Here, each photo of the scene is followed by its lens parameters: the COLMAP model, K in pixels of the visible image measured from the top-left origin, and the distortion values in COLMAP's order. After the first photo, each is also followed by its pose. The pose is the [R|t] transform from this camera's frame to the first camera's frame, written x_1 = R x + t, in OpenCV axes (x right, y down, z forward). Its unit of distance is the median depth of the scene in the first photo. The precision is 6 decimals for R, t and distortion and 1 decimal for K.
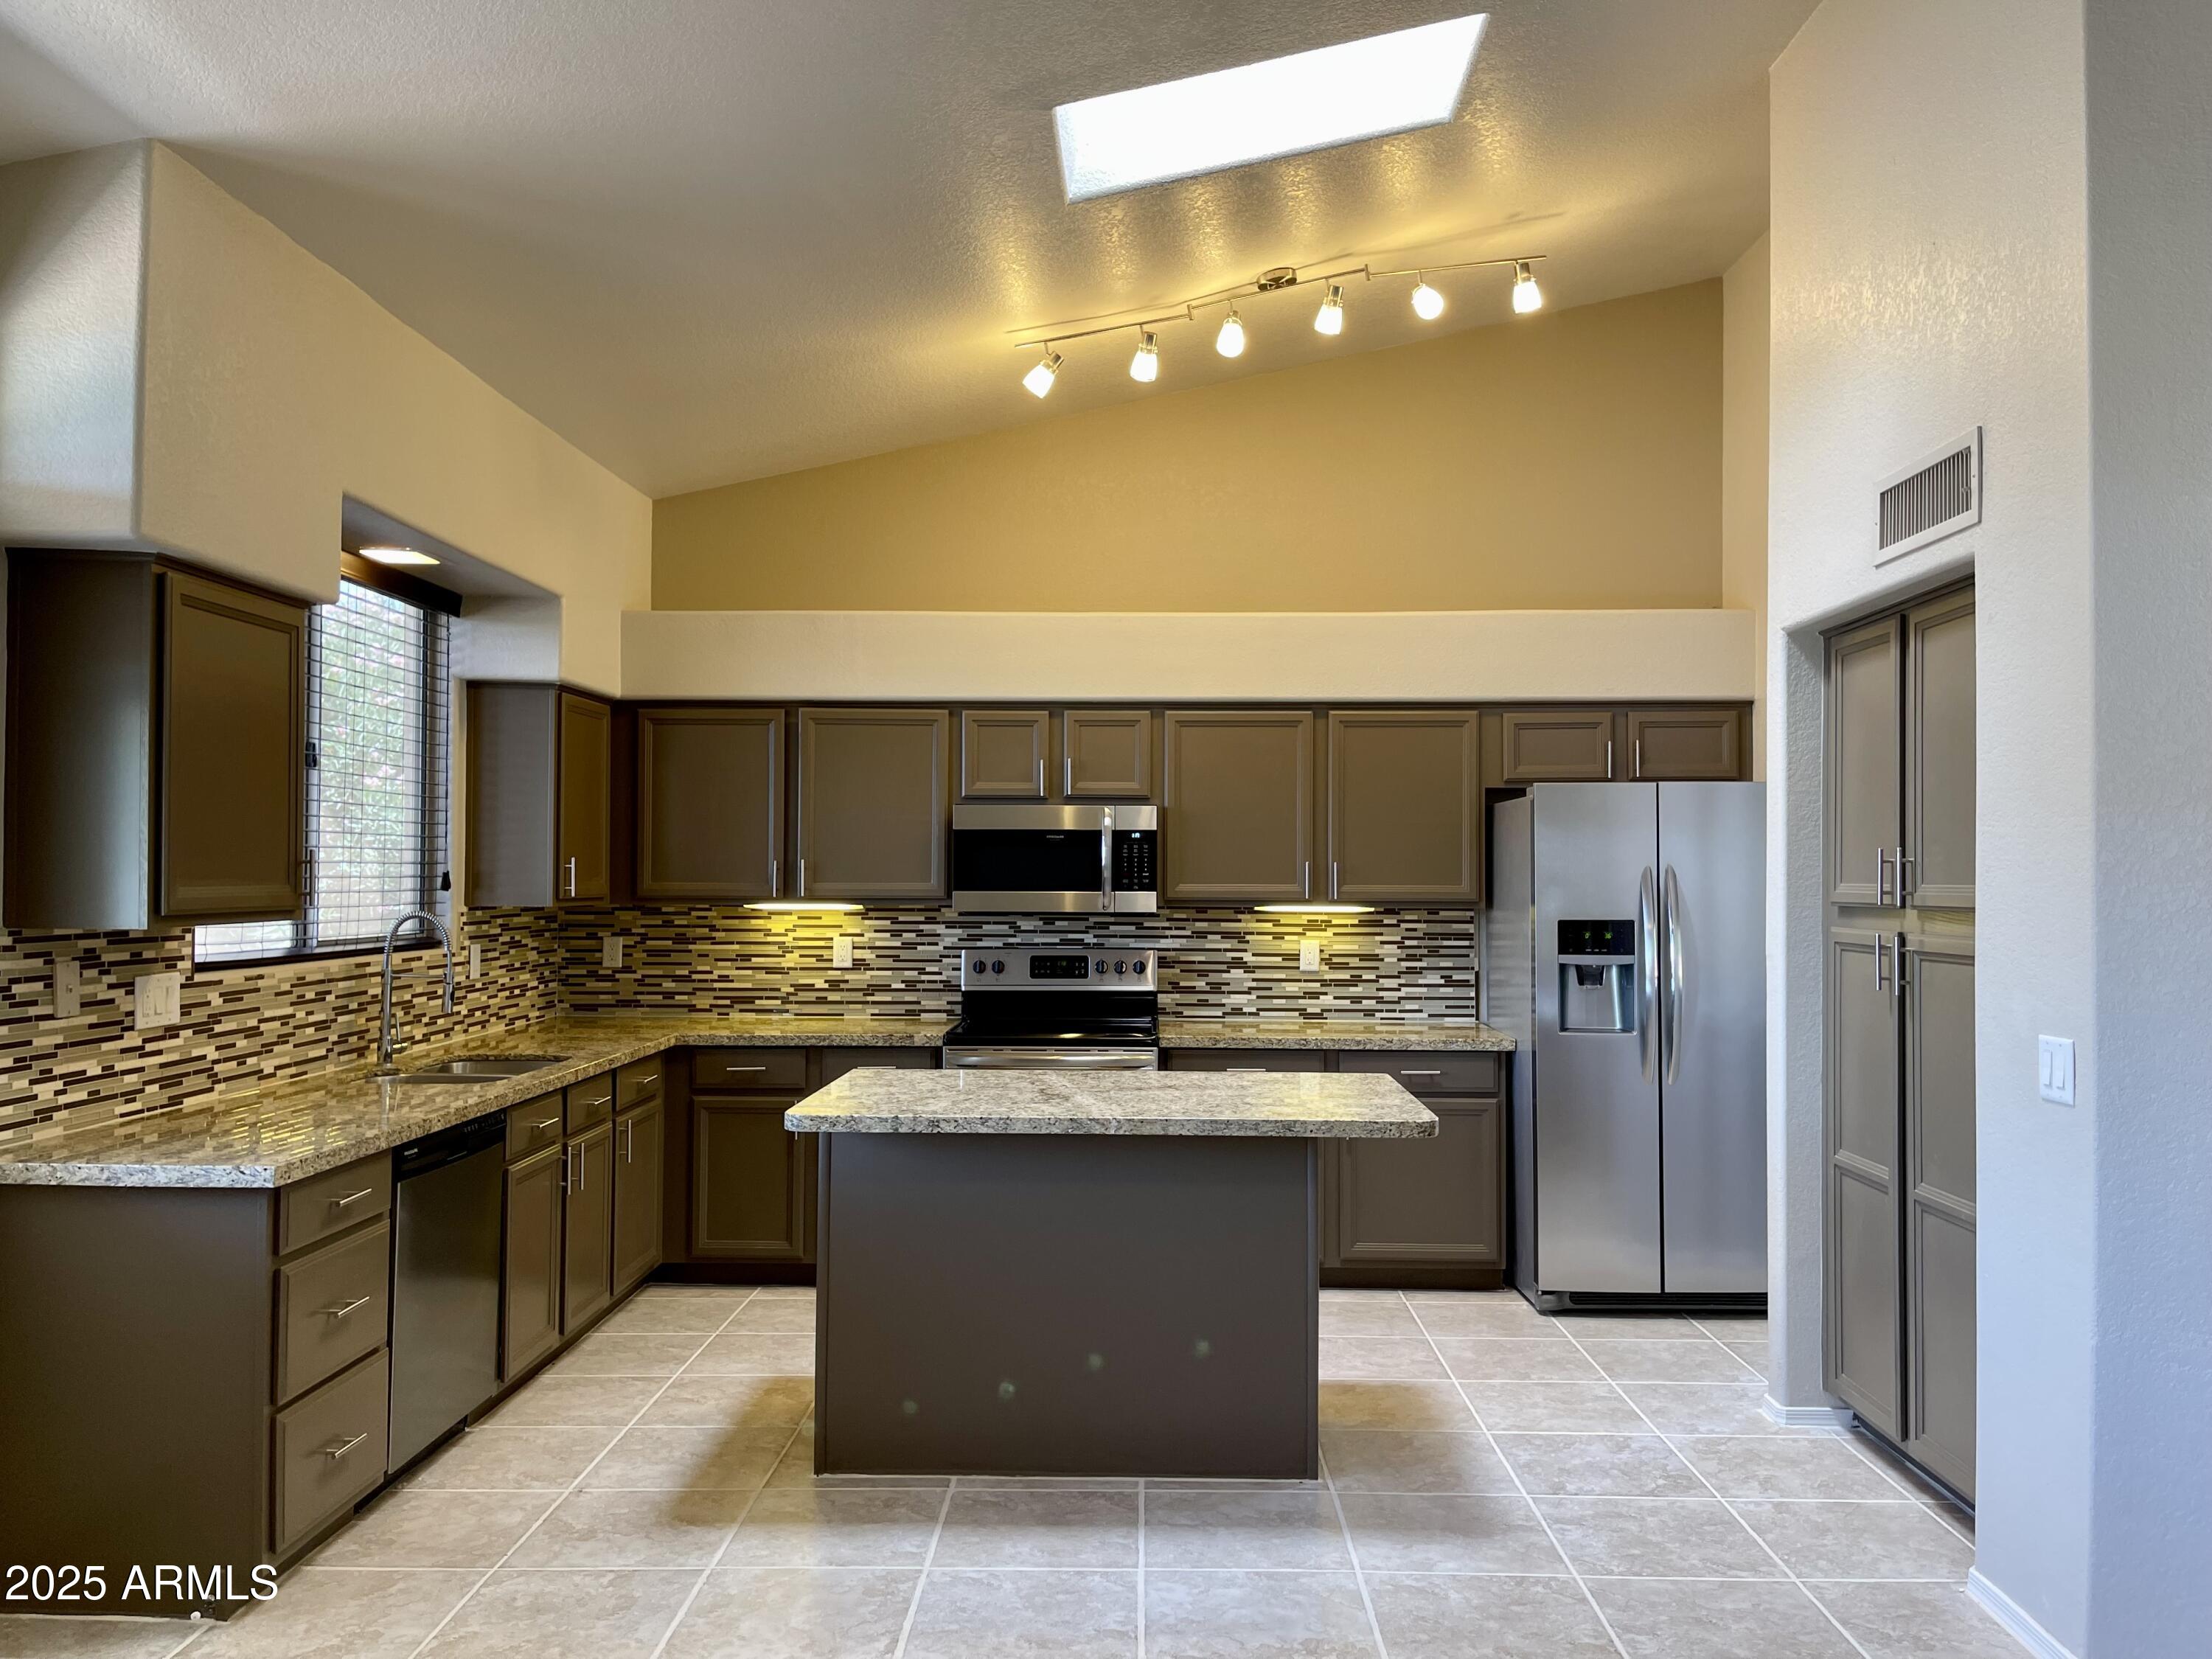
lens RADIAL K [[1673.2, 0, 1116.9], [0, 1673.2, 849.5], [0, 0, 1]] dist [0.064670, -0.039051]
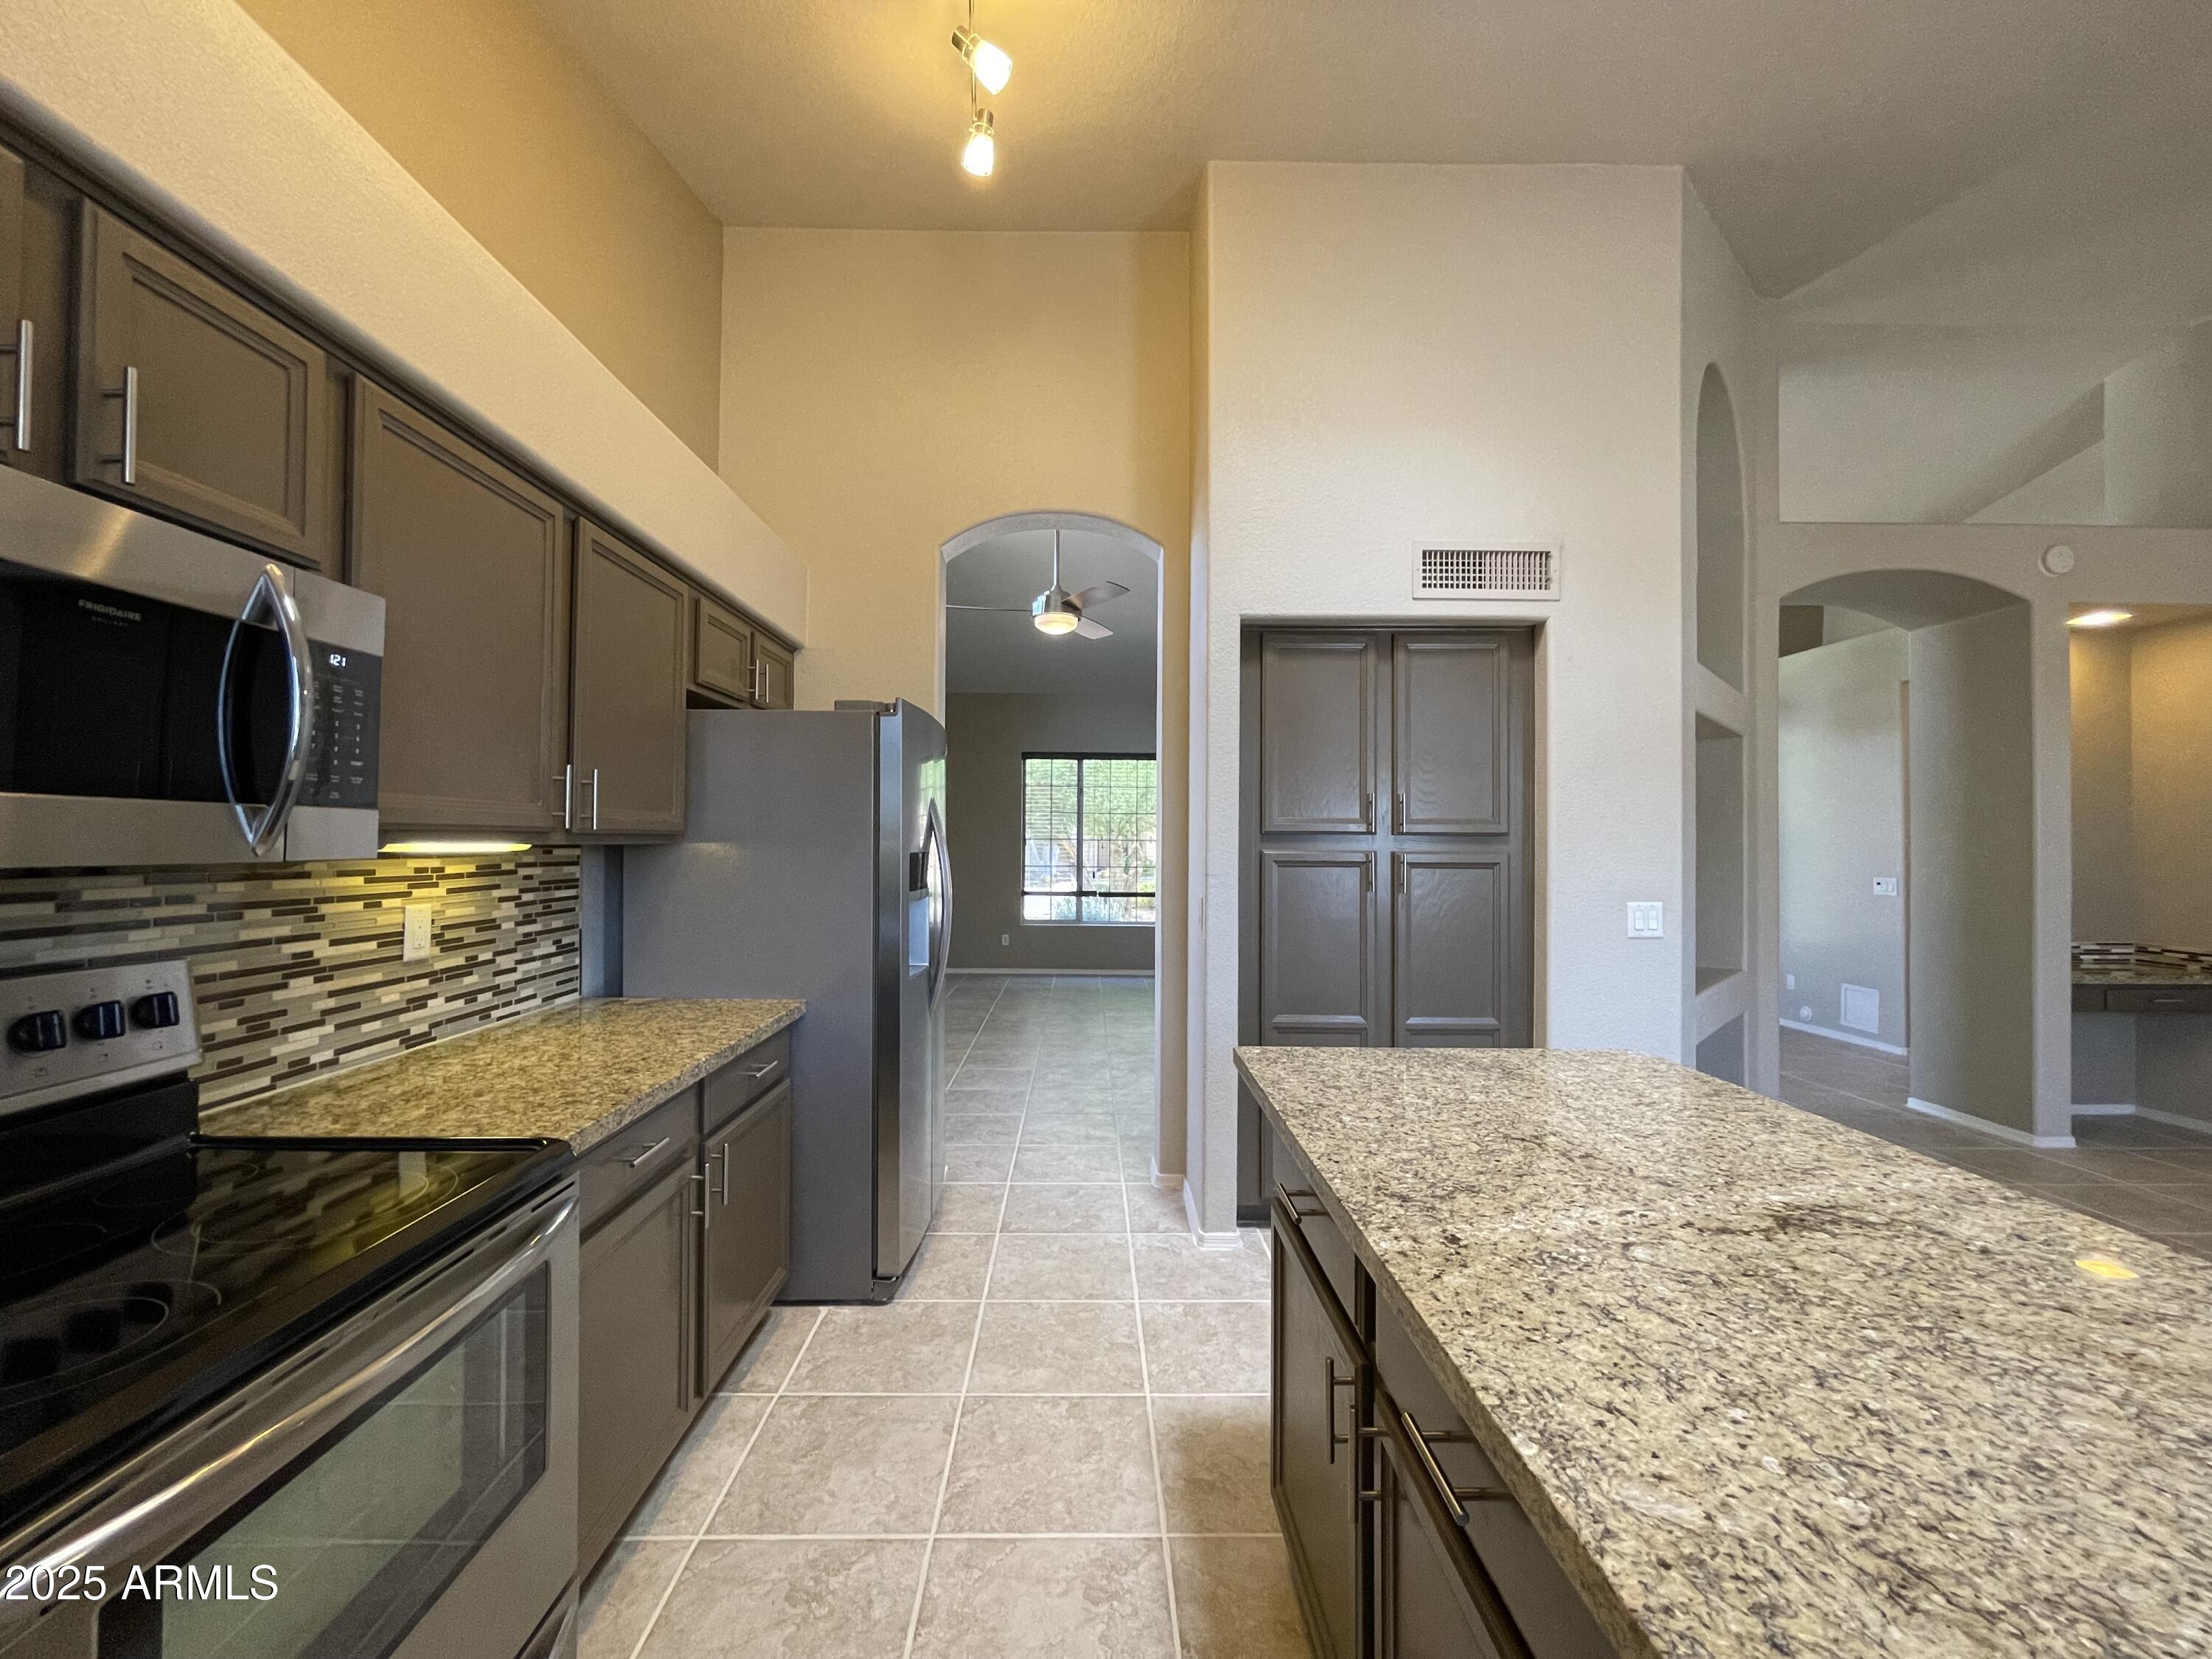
lens RADIAL K [[897.2, 0, 1095.1], [0, 897.2, 828.3], [0, 0, 1]] dist [-0.002821, 0.001284]
pose [[-0.027291, 0.009588, 0.999582, -0.216946], [-0.023039, 0.999682, -0.010218, 0.030738], [-0.999362, -0.023308, -0.027061, 0.902857]]
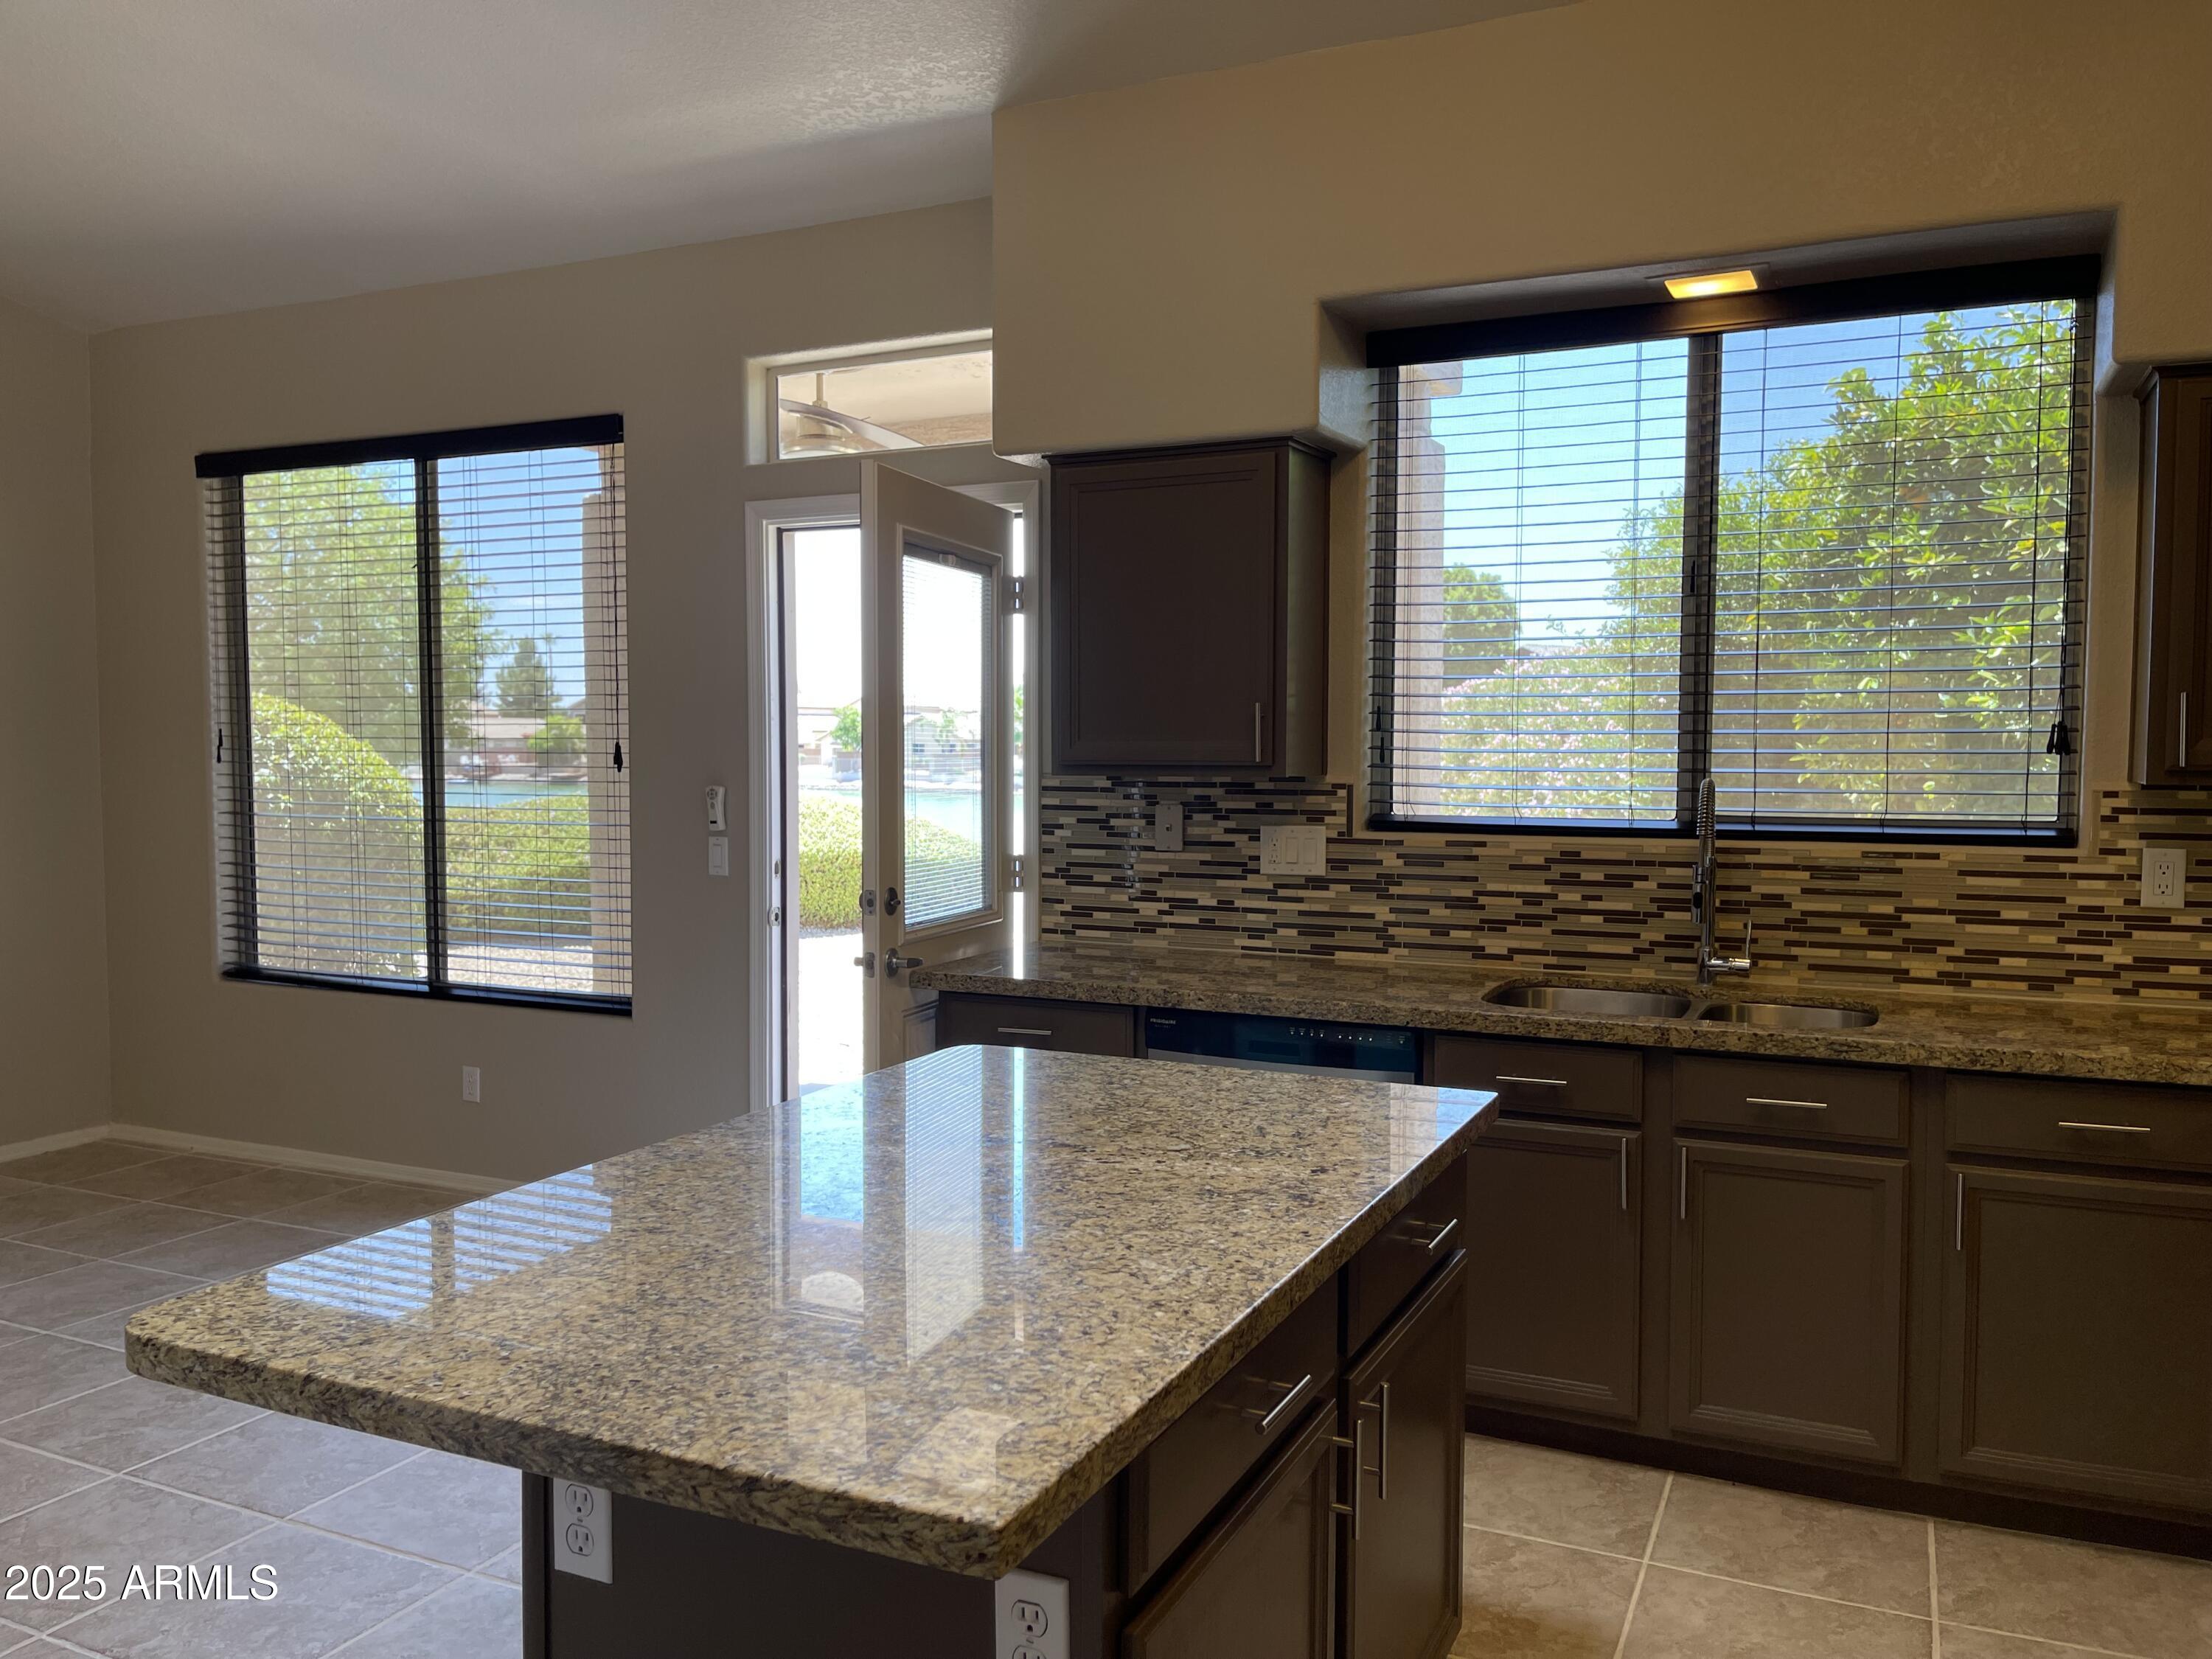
lens RADIAL K [[1673.2, 0, 1123.3], [0, 1673.2, 842.3], [0, 0, 1]] dist [0.064670, -0.039051]
pose [[-0.399557, 0.045932, -0.915557, 0.304210], [0.009494, 0.998898, 0.045970, 0.024372], [0.916659, 0.009676, -0.399553, 0.926740]]
